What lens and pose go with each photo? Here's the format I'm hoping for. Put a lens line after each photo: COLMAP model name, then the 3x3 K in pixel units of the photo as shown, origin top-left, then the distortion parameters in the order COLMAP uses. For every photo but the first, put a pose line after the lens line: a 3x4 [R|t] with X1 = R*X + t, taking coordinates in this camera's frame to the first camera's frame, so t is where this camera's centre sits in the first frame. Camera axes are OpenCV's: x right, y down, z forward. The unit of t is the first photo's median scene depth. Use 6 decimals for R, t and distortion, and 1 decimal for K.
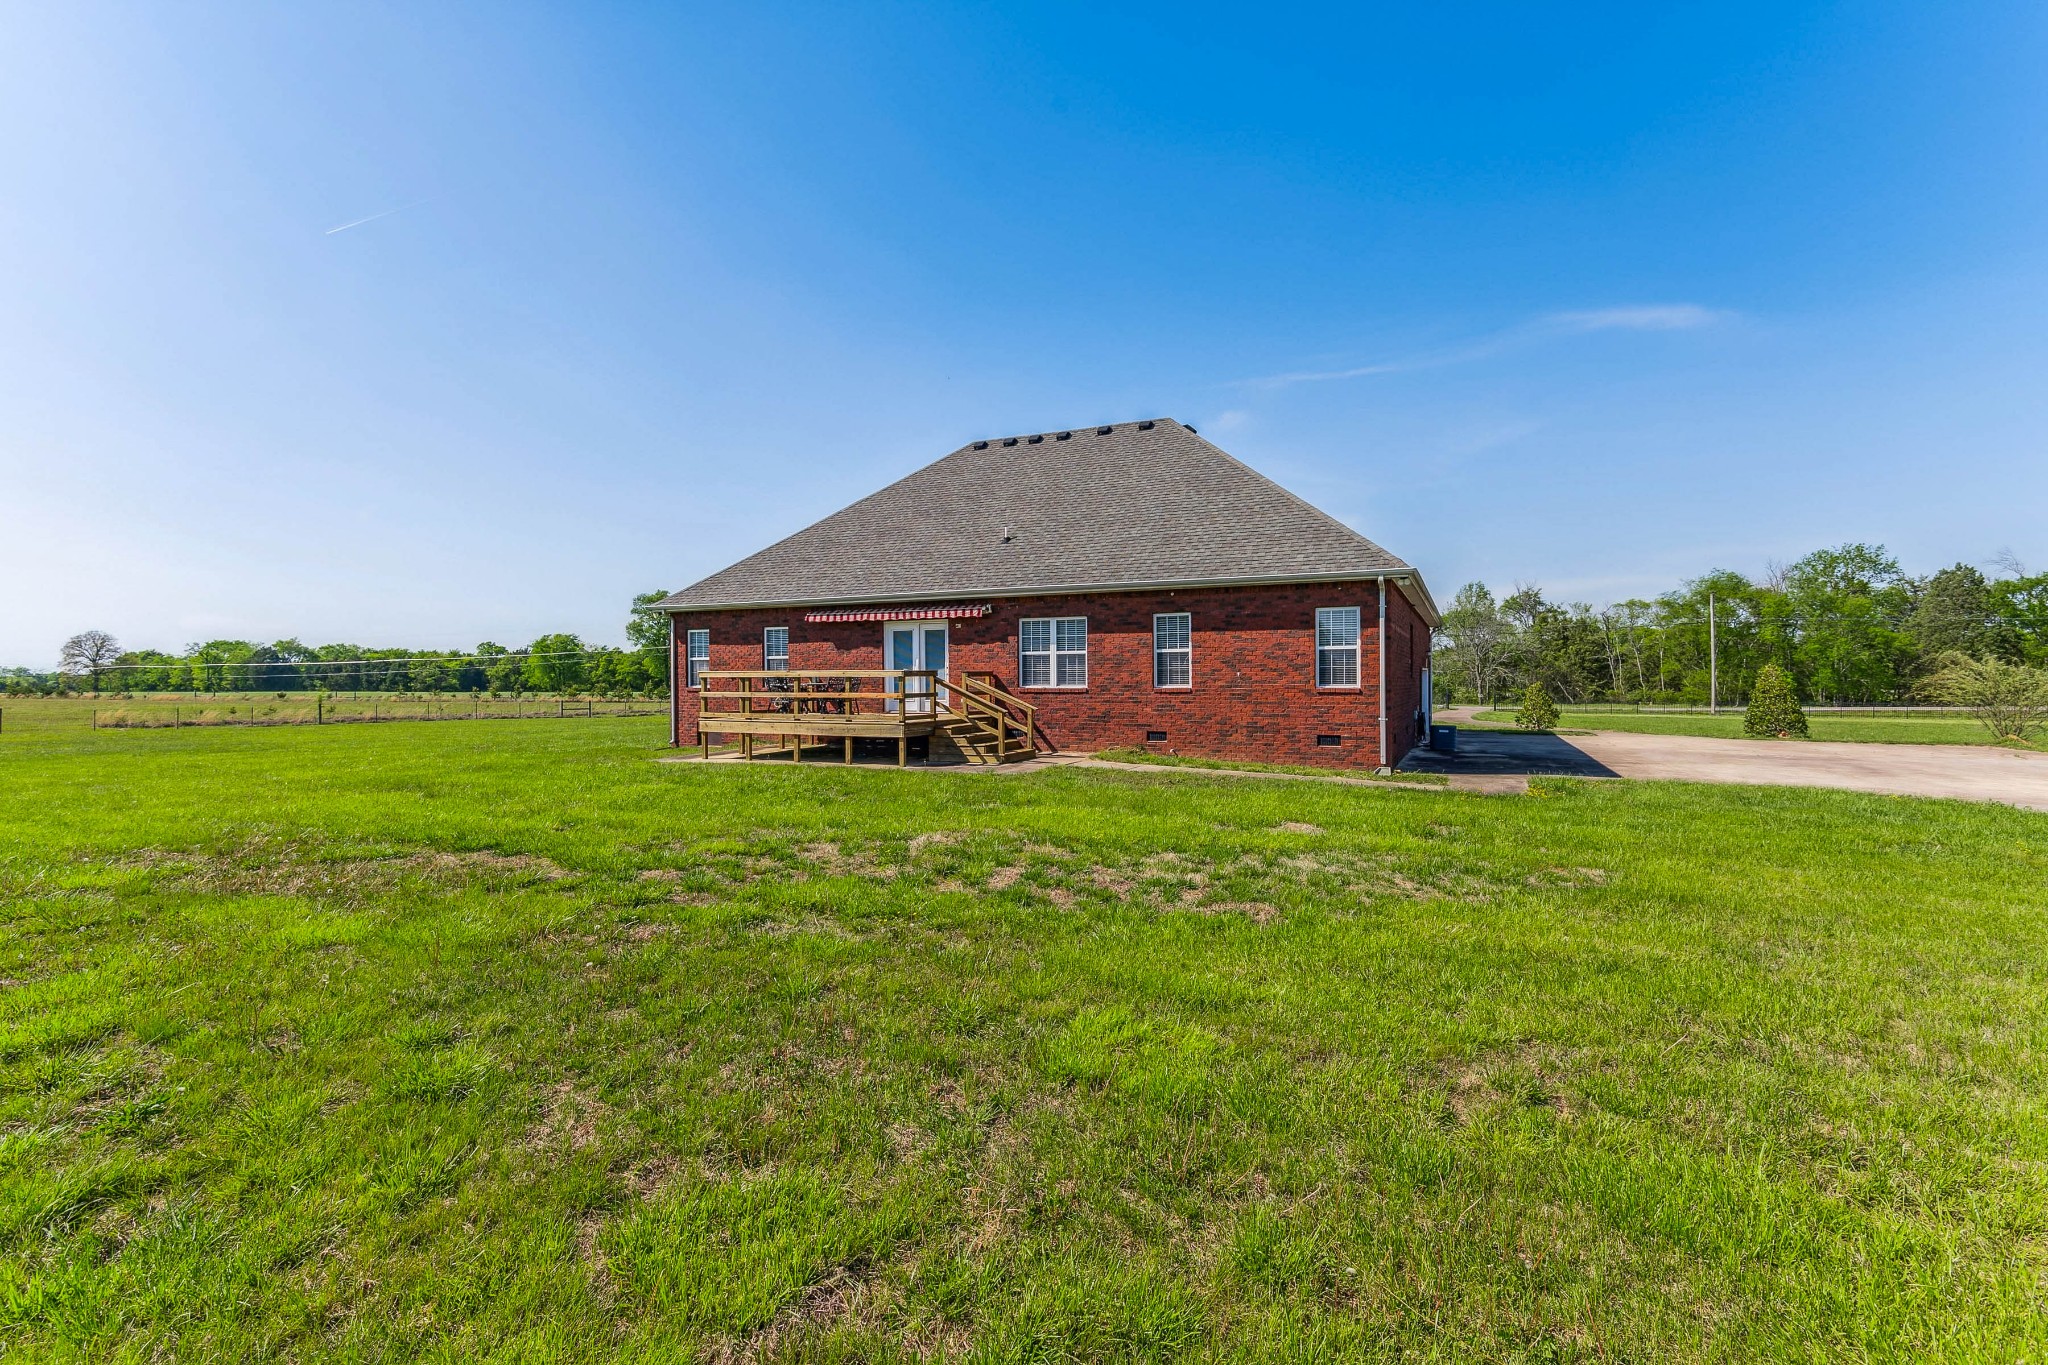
lens RADIAL K [[949.7, 0, 1024.0], [0, 949.7, 682.5], [0, 0, 1]] dist [0.000081, -0.000033]
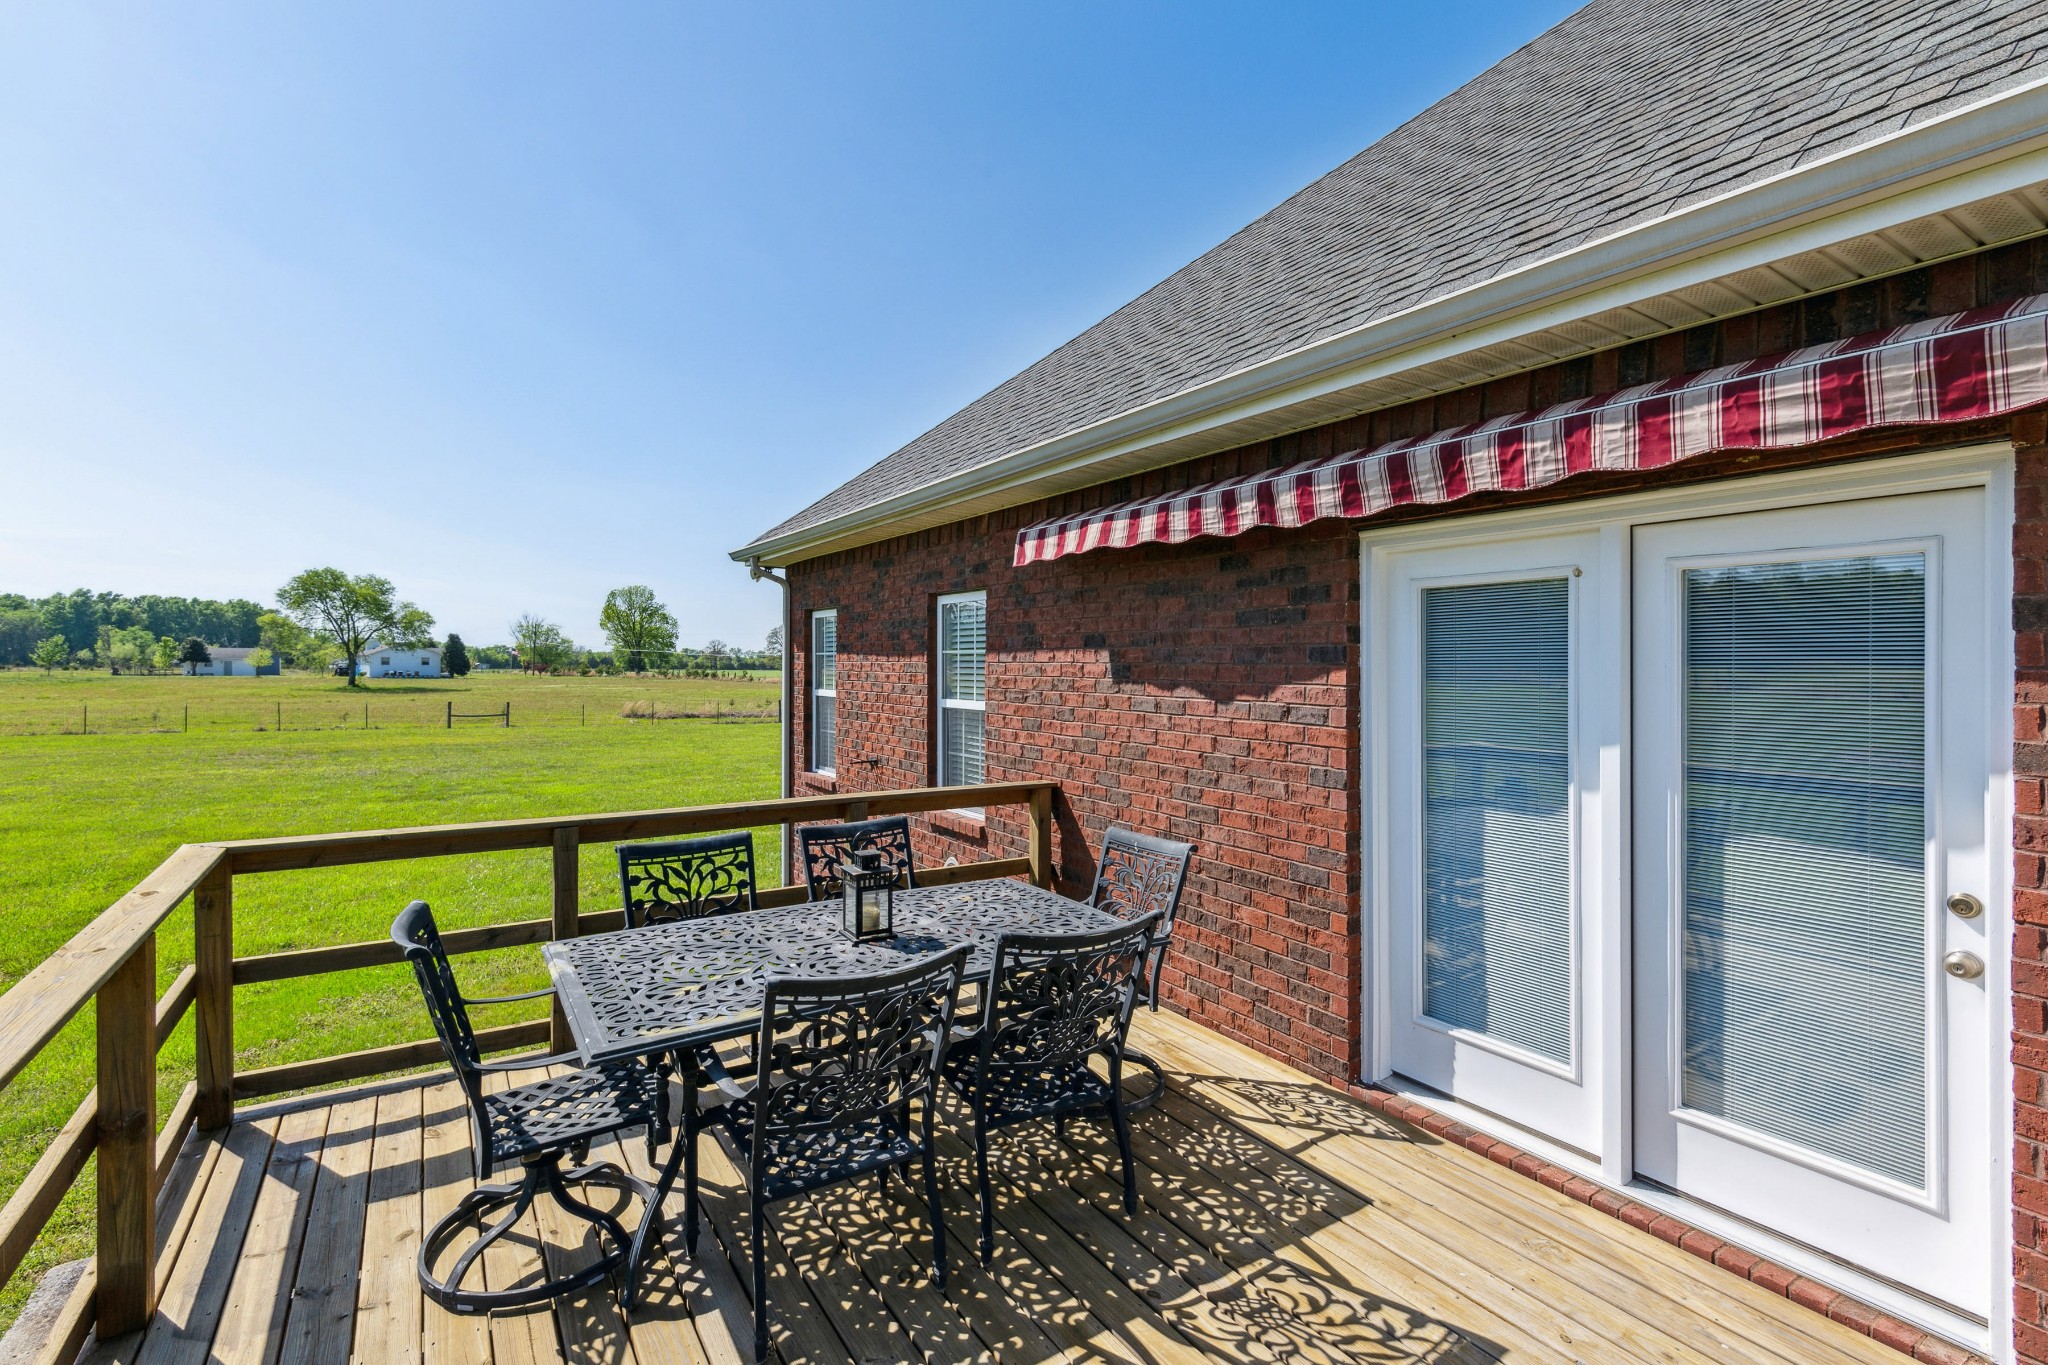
lens RADIAL K [[934.0, 0, 1024.0], [0, 934.0, 682.5], [0, 0, 1]] dist [-0.000020, 0.000025]
pose [[0.856291, 0.011196, -0.516373, -0.123736], [0.000784, 0.999736, 0.022977, -0.044889], [0.516494, -0.020079, 0.856056, 0.902606]]
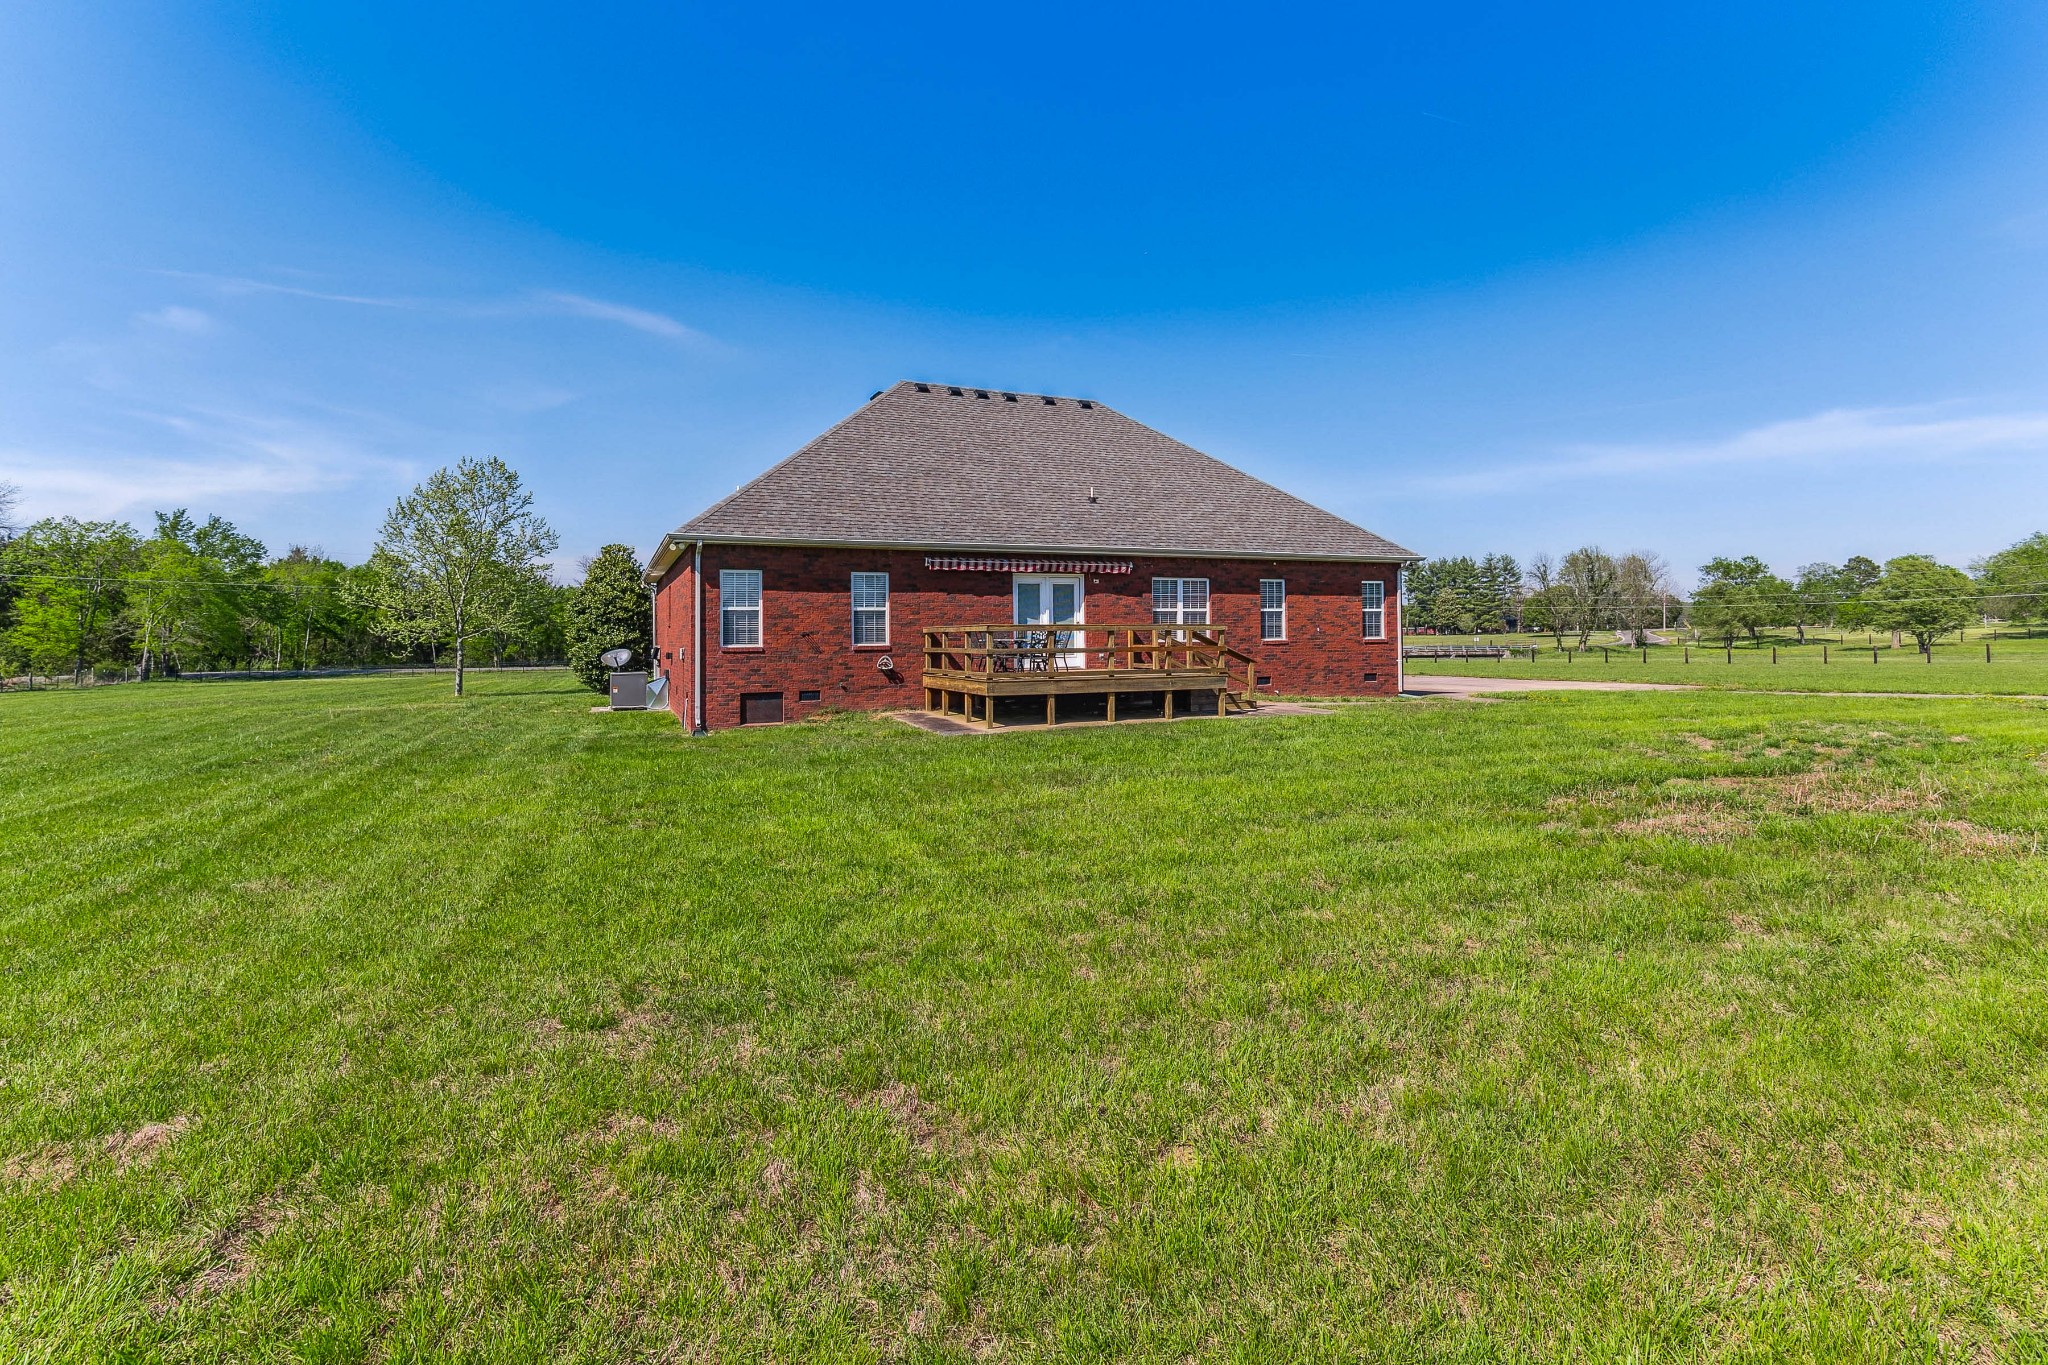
lens RADIAL K [[962.1, 0, 1002.4], [0, 962.1, 639.0], [0, 0, 1]] dist [0.001942, -0.000154]
pose [[0.667954, -0.004001, 0.744192, -0.937473], [0.008958, 0.999956, -0.002664, 0.003873], [-0.744149, 0.008446, 0.667961, 0.407968]]
